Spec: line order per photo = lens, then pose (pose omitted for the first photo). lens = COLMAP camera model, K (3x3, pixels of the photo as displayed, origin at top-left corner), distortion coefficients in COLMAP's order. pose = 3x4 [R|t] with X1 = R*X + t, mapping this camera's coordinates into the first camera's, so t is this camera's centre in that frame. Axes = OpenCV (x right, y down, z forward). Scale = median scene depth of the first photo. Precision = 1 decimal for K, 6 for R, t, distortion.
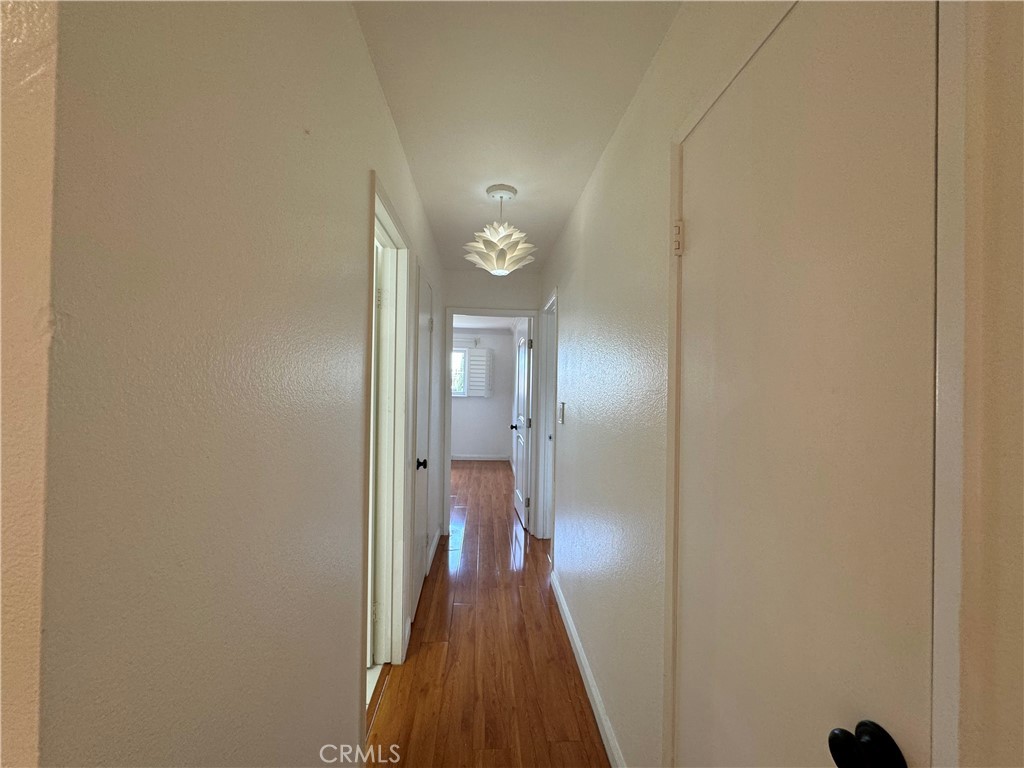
lens RADIAL K [[408.7, 0, 512.1], [0, 408.7, 380.3], [0, 0, 1]] dist [-0.003348, 0.000806]
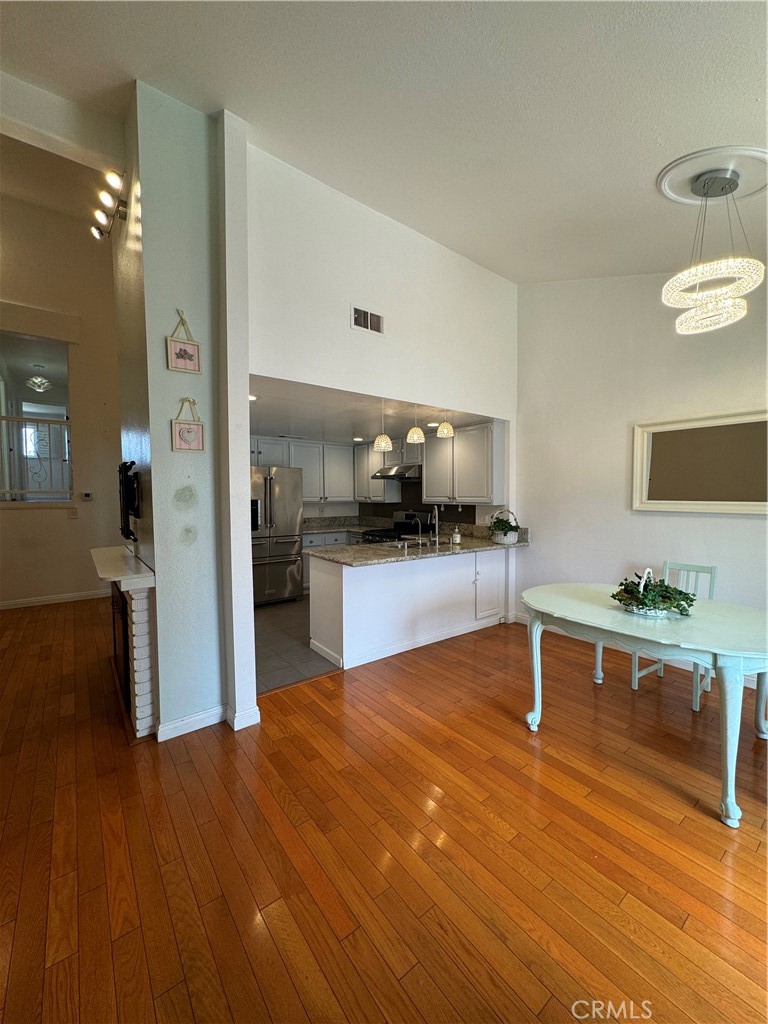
lens RADIAL K [[408.7, 0, 386.5], [0, 408.7, 511.2], [0, 0, 1]] dist [-0.003348, 0.000806]
pose [[0.839232, -0.050705, 0.541404, 0.275768], [0.024924, 0.998183, 0.054850, 0.337881], [-0.543202, -0.032538, 0.838971, -1.880459]]
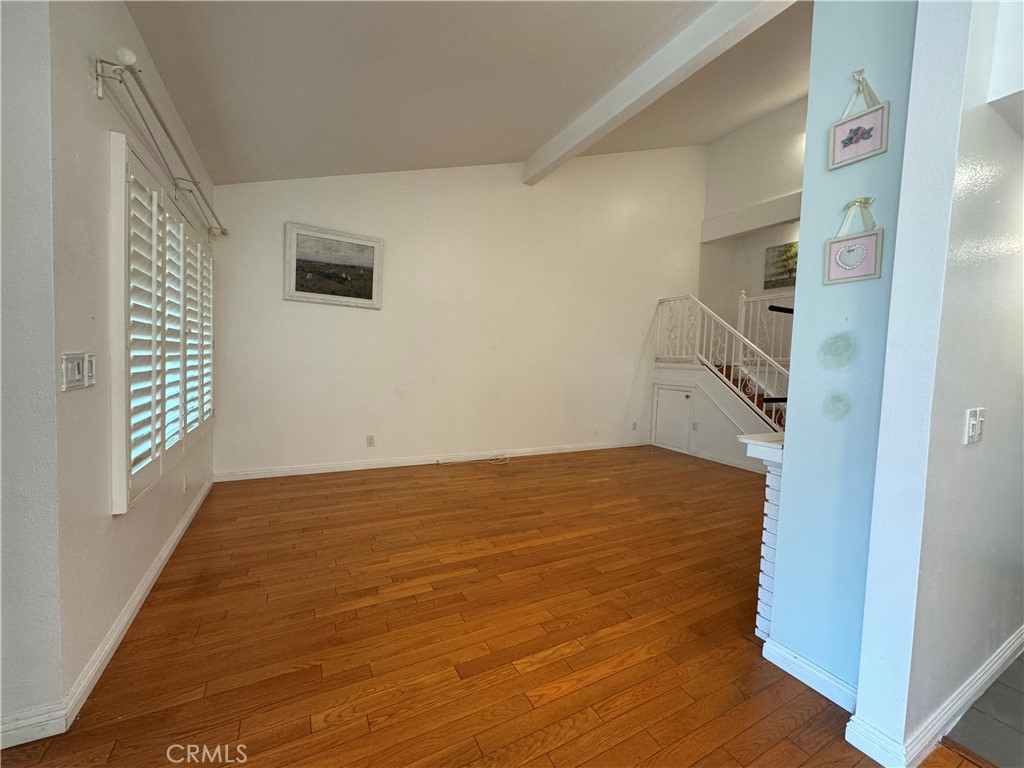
lens RADIAL K [[408.7, 0, 511.5], [0, 408.7, 383.5], [0, 0, 1]] dist [-0.003348, 0.000806]
pose [[0.397079, 0.044966, -0.916682, 0.587660], [-0.031869, 0.998872, 0.035193, 0.371579], [0.917231, 0.015240, 0.398064, -1.686085]]
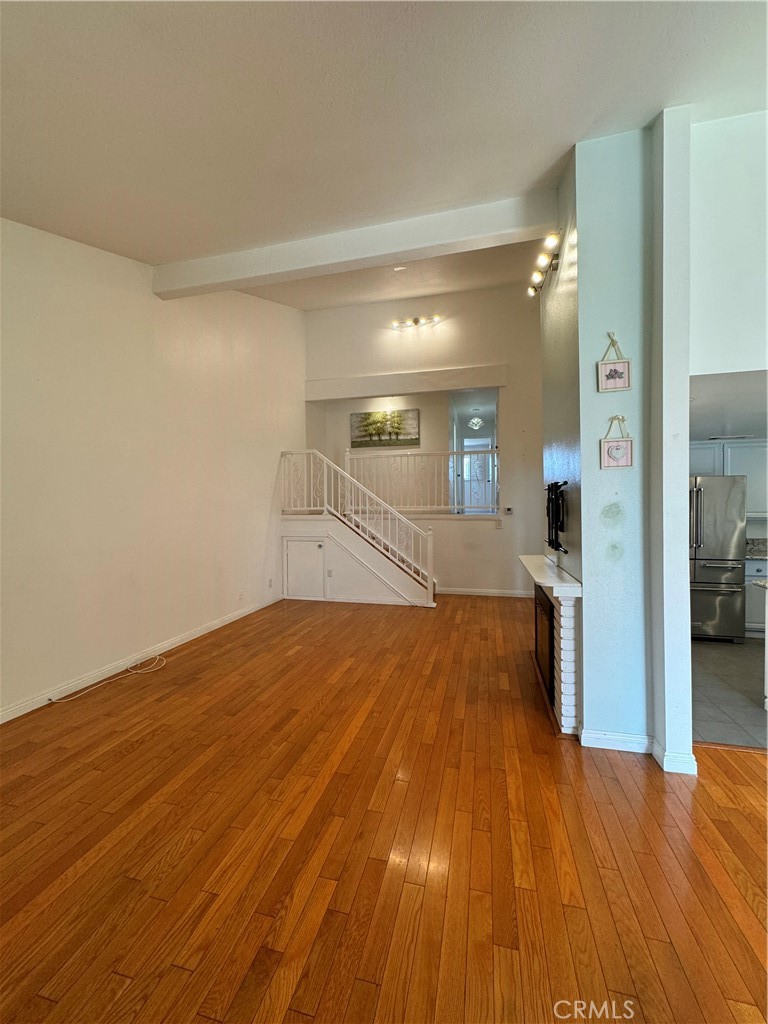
lens RADIAL K [[408.7, 0, 384.0], [0, 408.7, 511.4], [0, 0, 1]] dist [-0.003348, 0.000806]
pose [[0.946357, -0.030007, -0.321726, 0.229028], [0.030637, 0.999526, -0.003107, 0.331361], [0.321666, -0.006917, 0.946828, -1.900829]]
